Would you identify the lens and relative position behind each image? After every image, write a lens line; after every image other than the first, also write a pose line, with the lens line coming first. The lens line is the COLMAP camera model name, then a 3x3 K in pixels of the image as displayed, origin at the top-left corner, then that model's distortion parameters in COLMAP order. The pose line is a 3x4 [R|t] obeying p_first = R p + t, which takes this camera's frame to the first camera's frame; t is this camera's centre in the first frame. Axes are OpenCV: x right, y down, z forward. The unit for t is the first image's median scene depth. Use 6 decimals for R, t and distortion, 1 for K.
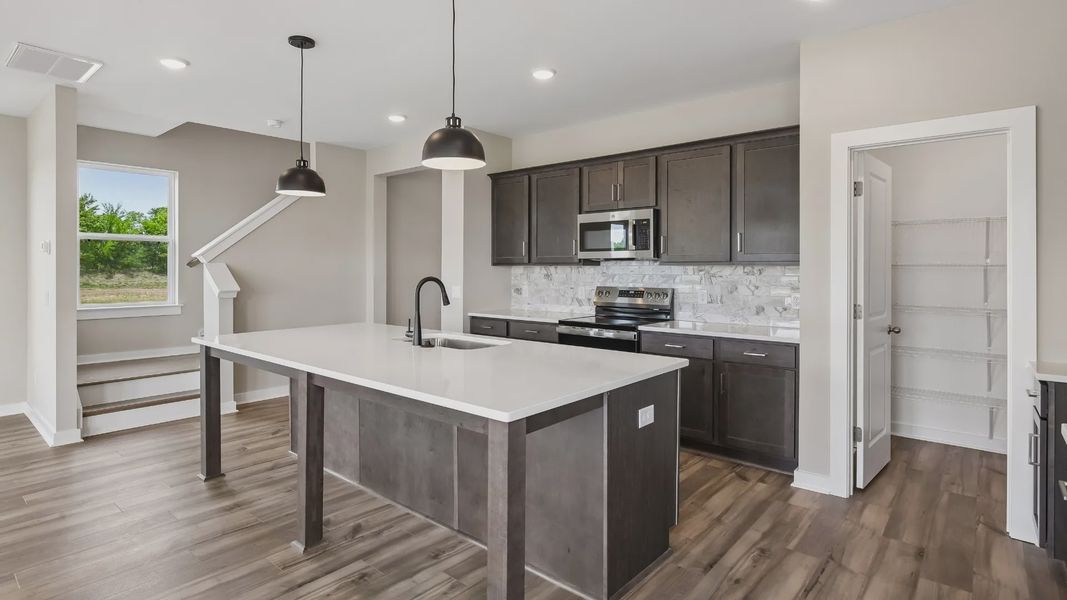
lens RADIAL K [[540.6, 0, 534.2], [0, 540.6, 265.7], [0, 0, 1]] dist [-0.002128, 0.000261]
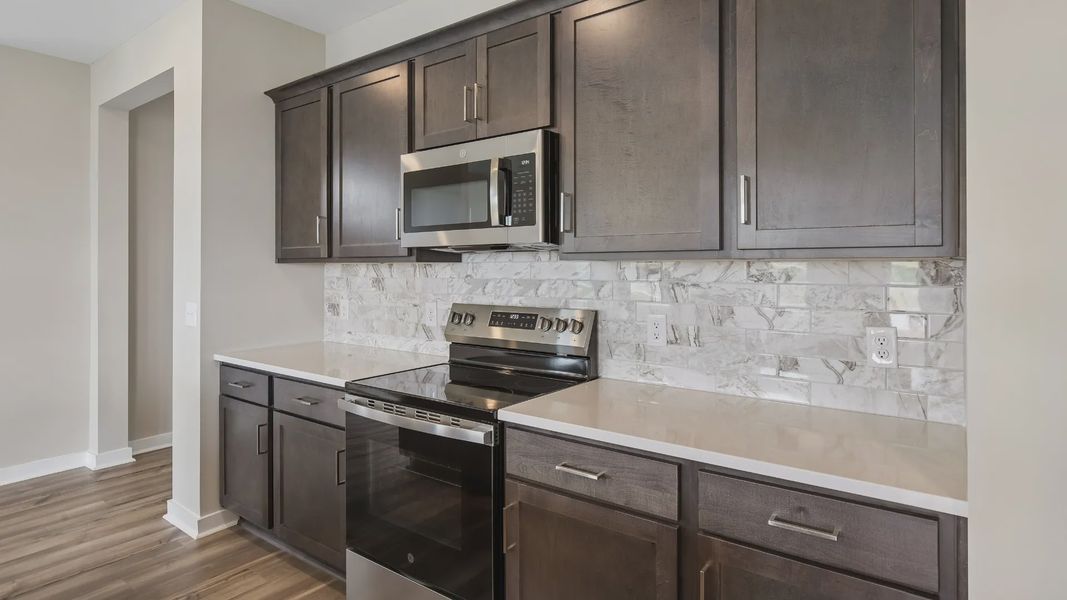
lens RADIAL K [[567.5, 0, 533.1], [0, 567.5, 264.6], [0, 0, 1]] dist [-0.003272, 0.000049]
pose [[0.998133, -0.003428, 0.060986, 0.171719], [0.003303, 0.999992, 0.002151, 0.001471], [-0.060993, -0.001945, 0.998136, 0.508765]]
